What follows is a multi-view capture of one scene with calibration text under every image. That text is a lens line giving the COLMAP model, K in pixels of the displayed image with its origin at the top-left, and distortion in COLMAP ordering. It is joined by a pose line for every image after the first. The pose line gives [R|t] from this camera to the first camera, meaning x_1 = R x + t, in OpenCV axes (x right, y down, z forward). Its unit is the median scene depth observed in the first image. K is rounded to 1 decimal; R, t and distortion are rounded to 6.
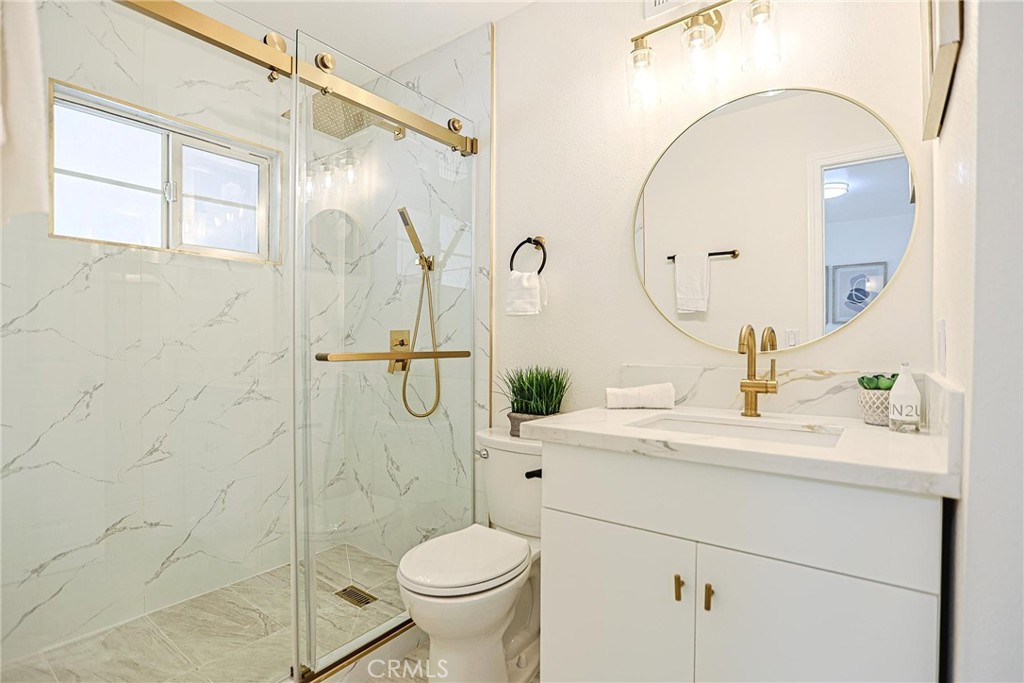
lens RADIAL K [[503.4, 0, 512.0], [0, 503.4, 341.5], [0, 0, 1]] dist [-0.042599, 0.000352]
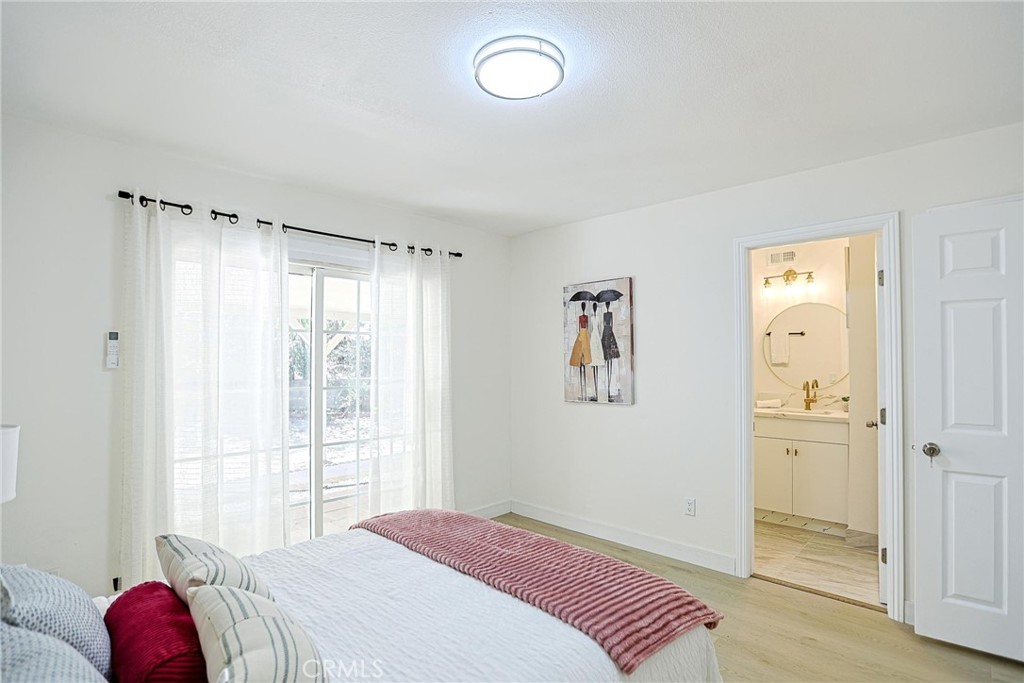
lens RADIAL K [[503.4, 0, 512.0], [0, 503.4, 341.5], [0, 0, 1]] dist [-0.042599, 0.000352]
pose [[0.993190, -0.001562, -0.116496, -0.976218], [-0.002624, 0.999357, -0.035769, -0.158139], [0.116477, 0.035831, 0.992547, -2.259337]]
